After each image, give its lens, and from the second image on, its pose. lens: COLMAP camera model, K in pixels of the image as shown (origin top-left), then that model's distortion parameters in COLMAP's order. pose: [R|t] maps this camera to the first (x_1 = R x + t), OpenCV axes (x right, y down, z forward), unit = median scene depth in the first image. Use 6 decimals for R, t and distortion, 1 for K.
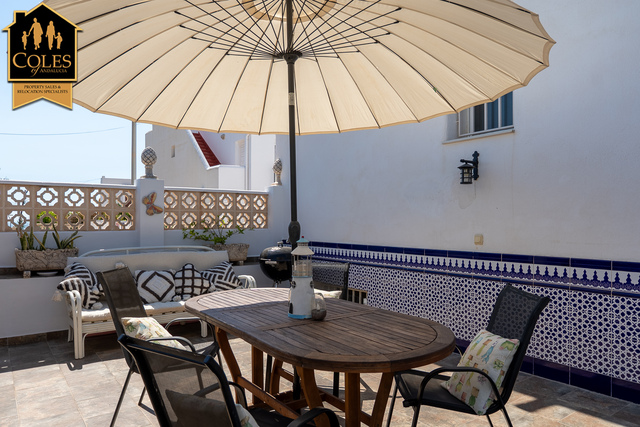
lens RADIAL K [[472.3, 0, 323.5], [0, 472.3, 213.2], [0, 0, 1]] dist [-0.000099, 0.007618]
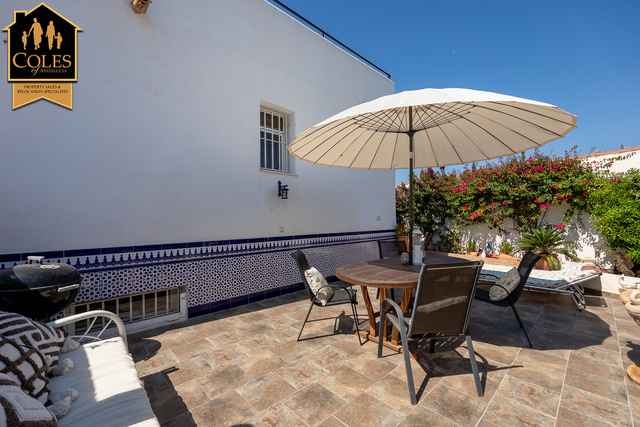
lens RADIAL K [[276.8, 0, 319.9], [0, 276.8, 217.2], [0, 0, 1]] dist [-0.002308, -0.000180]
pose [[-0.149972, 0.004598, 0.988680, -0.392463], [-0.005923, 0.999967, -0.005549, 0.006817], [-0.988672, -0.006688, -0.149940, 0.529220]]
